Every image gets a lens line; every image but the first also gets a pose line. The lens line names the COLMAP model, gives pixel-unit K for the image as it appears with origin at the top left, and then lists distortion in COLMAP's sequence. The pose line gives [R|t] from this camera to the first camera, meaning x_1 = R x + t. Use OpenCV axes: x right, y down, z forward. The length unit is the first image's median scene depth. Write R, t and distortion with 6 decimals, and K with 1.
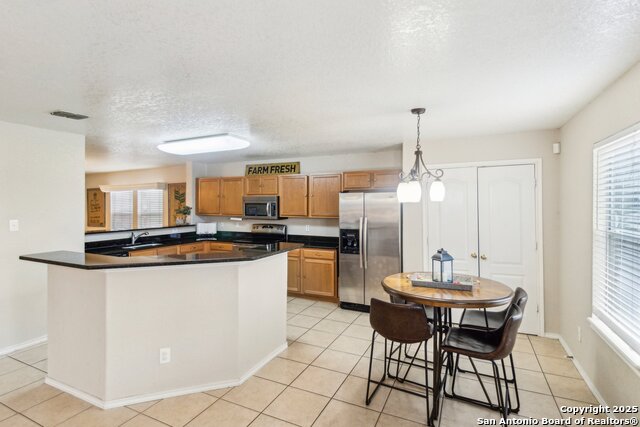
lens RADIAL K [[319.7, 0, 318.4], [0, 319.7, 203.1], [0, 0, 1]] dist [0.001822, -0.000296]
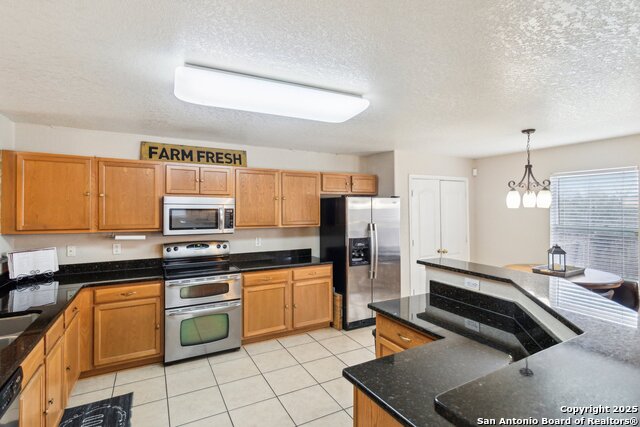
lens RADIAL K [[310.2, 0, 318.0], [0, 310.2, 207.1], [0, 0, 1]] dist [0.001561, 0.000428]
pose [[0.591177, 0.009853, 0.806482, -0.510925], [0.000424, 0.999921, -0.012527, 0.005120], [-0.806542, 0.007748, 0.591126, 0.444441]]
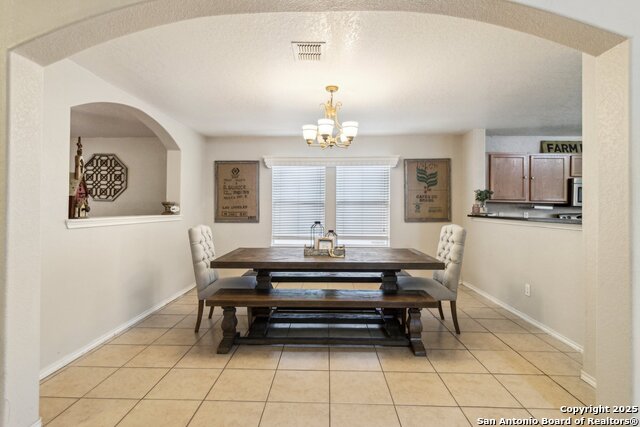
lens RADIAL K [[319.7, 0, 319.7], [0, 319.7, 212.1], [0, 0, 1]] dist [0.001822, -0.000296]
pose [[0.912996, 0.005037, 0.407937, -1.117226], [-0.013433, 0.999753, 0.017720, 0.056002], [-0.407747, -0.021658, 0.912838, 0.518928]]
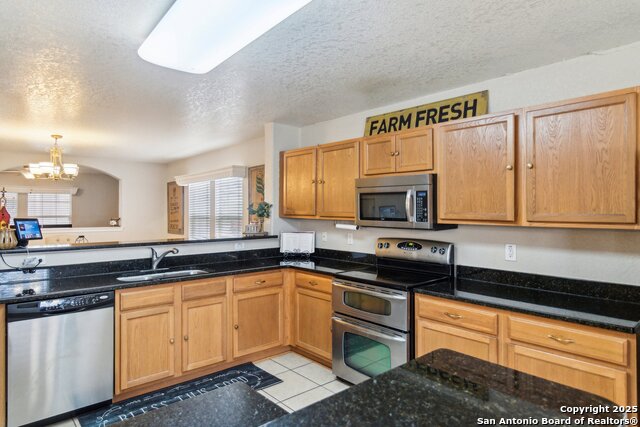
lens RADIAL K [[385.5, 0, 319.4], [0, 385.5, 209.5], [0, 0, 1]] dist [0.000312, 0.000151]
pose [[0.918459, 0.000630, -0.395515, -0.059827], [0.000875, 0.999993, 0.003626, 0.021462], [0.395515, -0.003677, 0.918452, 0.446216]]
